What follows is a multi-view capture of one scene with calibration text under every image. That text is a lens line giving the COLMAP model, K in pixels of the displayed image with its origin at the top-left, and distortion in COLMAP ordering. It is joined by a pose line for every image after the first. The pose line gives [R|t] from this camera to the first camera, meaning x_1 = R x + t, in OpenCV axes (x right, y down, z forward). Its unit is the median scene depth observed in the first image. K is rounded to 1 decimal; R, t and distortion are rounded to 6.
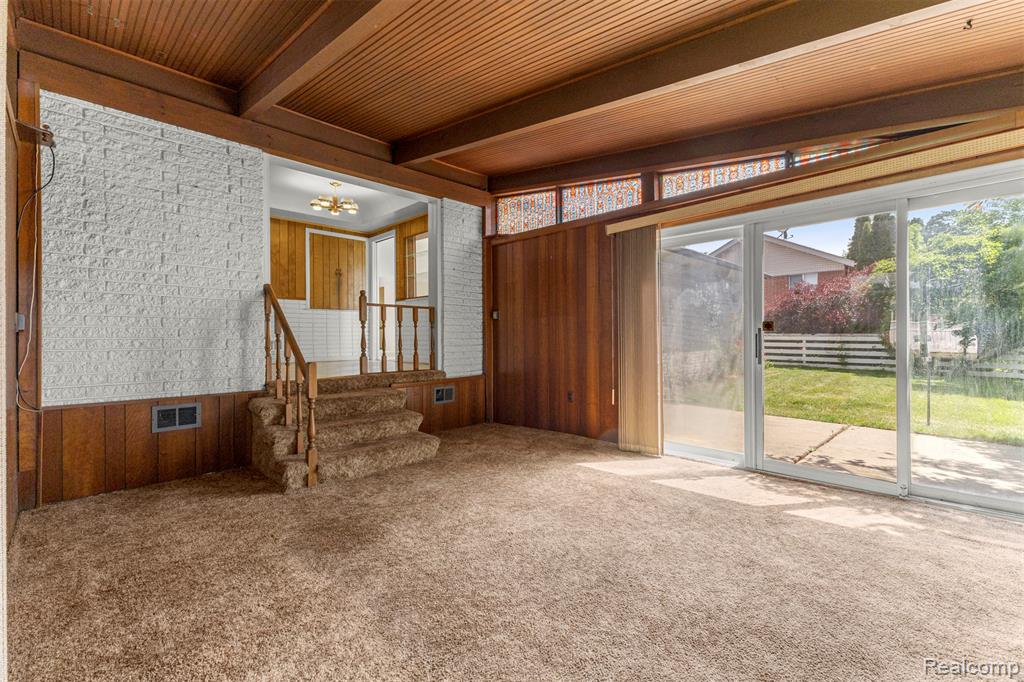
lens RADIAL K [[439.9, 0, 511.8], [0, 439.9, 333.8], [0, 0, 1]] dist [0.002700, 0.000009]
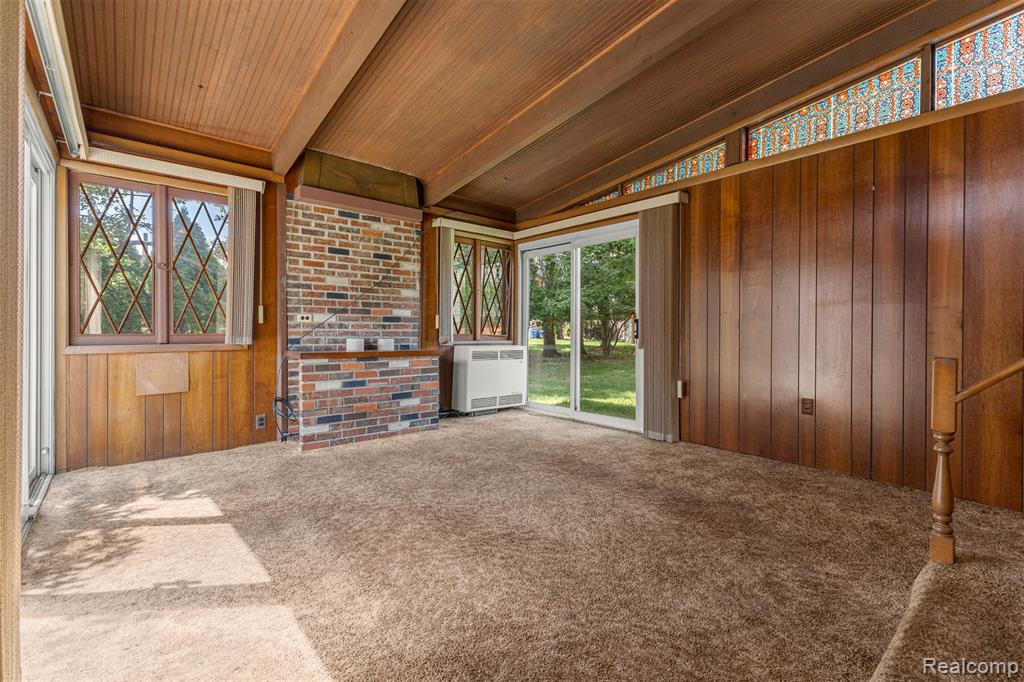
lens RADIAL K [[448.0, 0, 511.0], [0, 448.0, 328.4], [0, 0, 1]] dist [0.008414, 0.000327]
pose [[-0.997522, 0.001490, 0.070343, -0.016956], [0.000658, 0.999930, -0.011852, 0.040142], [-0.070356, -0.011776, -0.997452, 1.591546]]
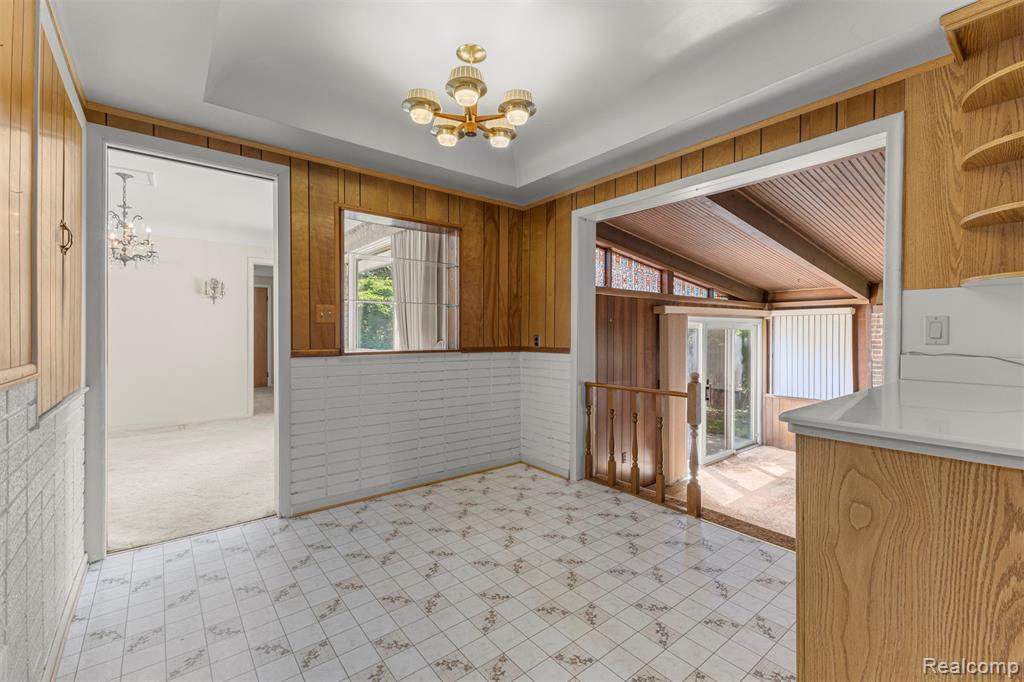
lens RADIAL K [[443.7, 0, 511.2], [0, 443.7, 334.8], [0, 0, 1]] dist [0.006438, -0.000536]
pose [[0.104275, 0.003030, 0.994544, -1.416758], [-0.009124, 0.999956, -0.002090, -0.219555], [-0.994507, -0.008856, 0.104298, 1.763131]]
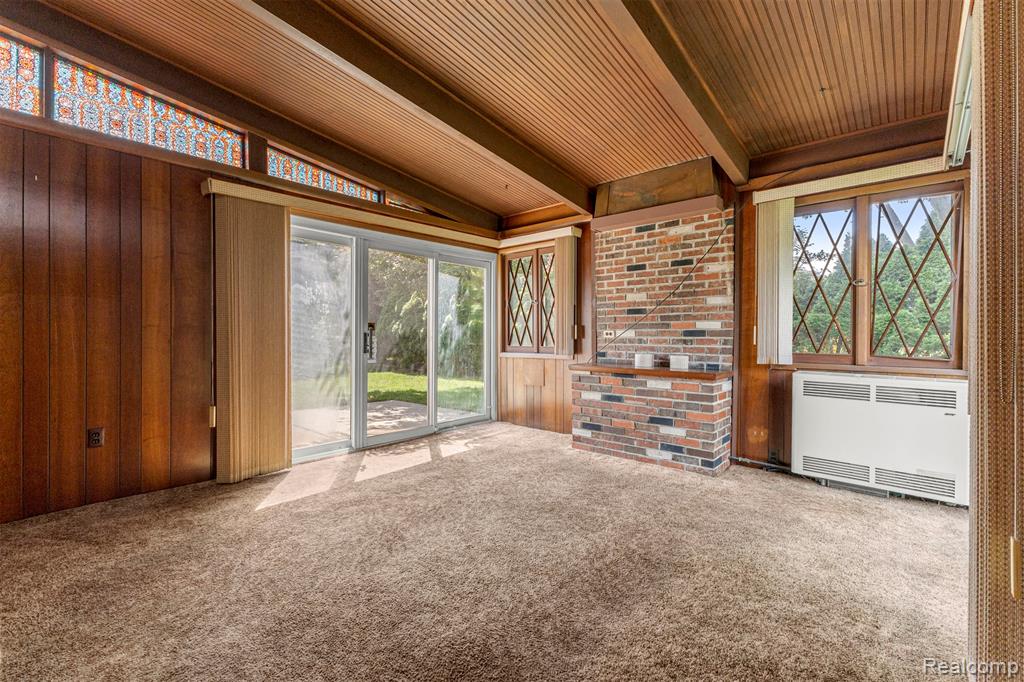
lens RADIAL K [[443.7, 0, 511.2], [0, 443.7, 334.8], [0, 0, 1]] dist [0.006438, -0.000536]
pose [[-0.060968, 0.008141, 0.998107, -0.729128], [-0.009783, 0.999914, -0.008753, 0.012829], [-0.998092, -0.010298, -0.060883, 0.753377]]
